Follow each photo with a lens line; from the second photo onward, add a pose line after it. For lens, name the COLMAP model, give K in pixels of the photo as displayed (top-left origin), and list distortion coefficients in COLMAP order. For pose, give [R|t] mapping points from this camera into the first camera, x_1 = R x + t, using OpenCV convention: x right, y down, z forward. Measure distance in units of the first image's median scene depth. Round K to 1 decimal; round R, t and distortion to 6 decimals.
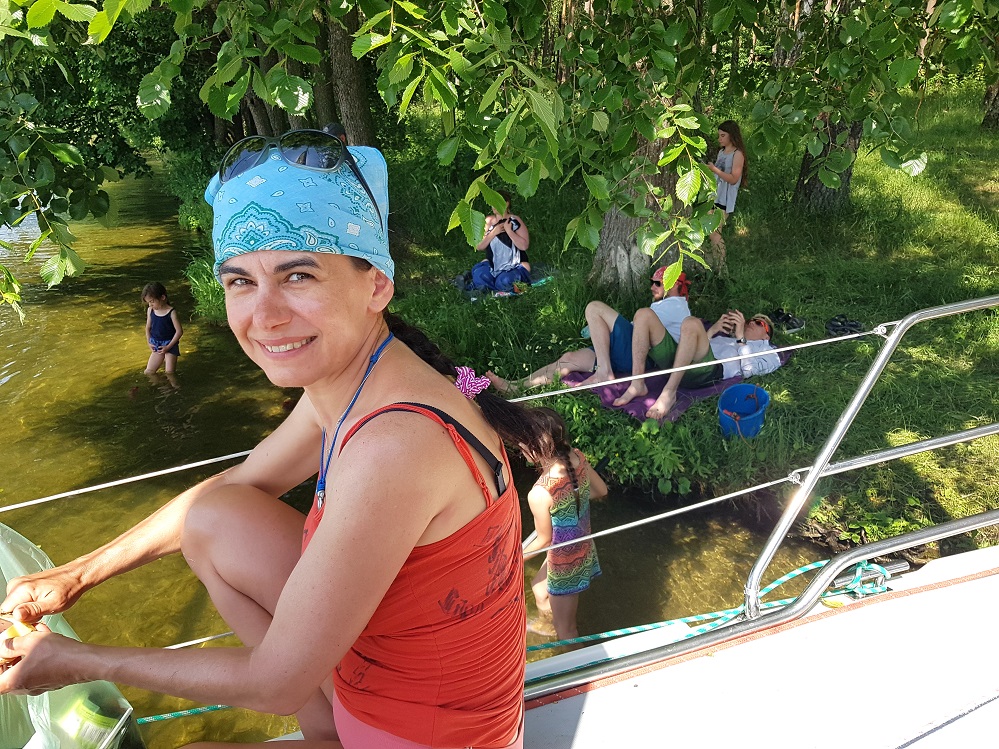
lens RADIAL K [[759.5, 0, 499.5], [0, 759.5, 374.5], [0, 0, 1]] dist [0.072392, -0.145345]
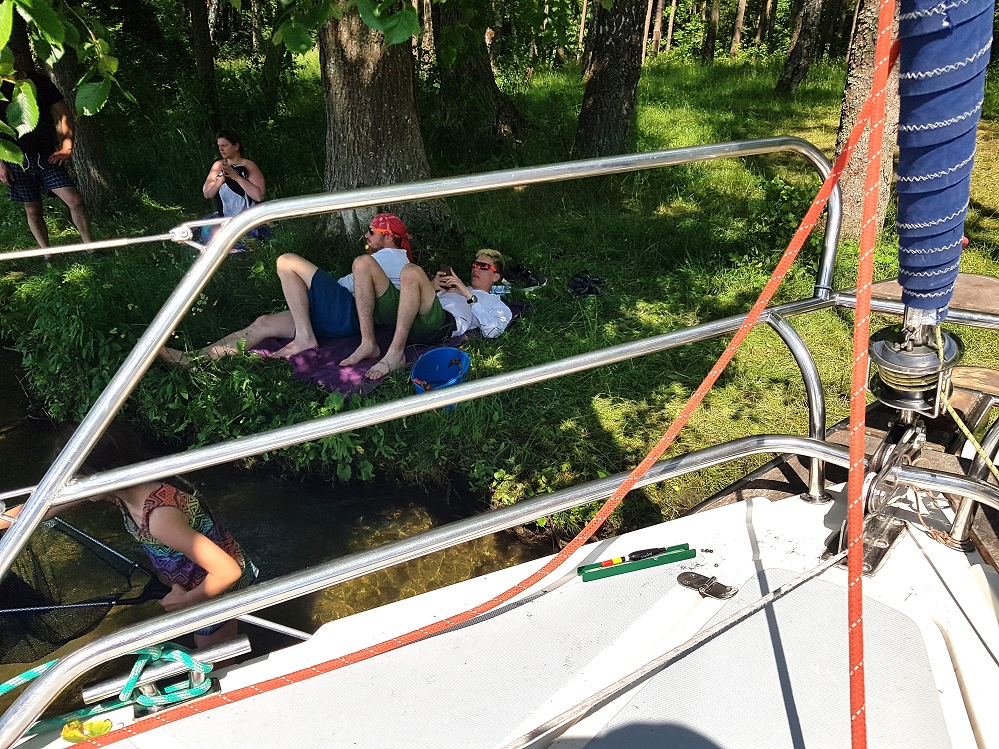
lens RADIAL K [[759.5, 0, 499.5], [0, 759.5, 374.5], [0, 0, 1]] dist [0.072392, -0.145345]
pose [[0.982657, -0.032907, 0.182488, 0.217793], [0.026019, 0.998860, 0.040015, 0.010012], [-0.183597, -0.034573, 0.982393, 0.142830]]
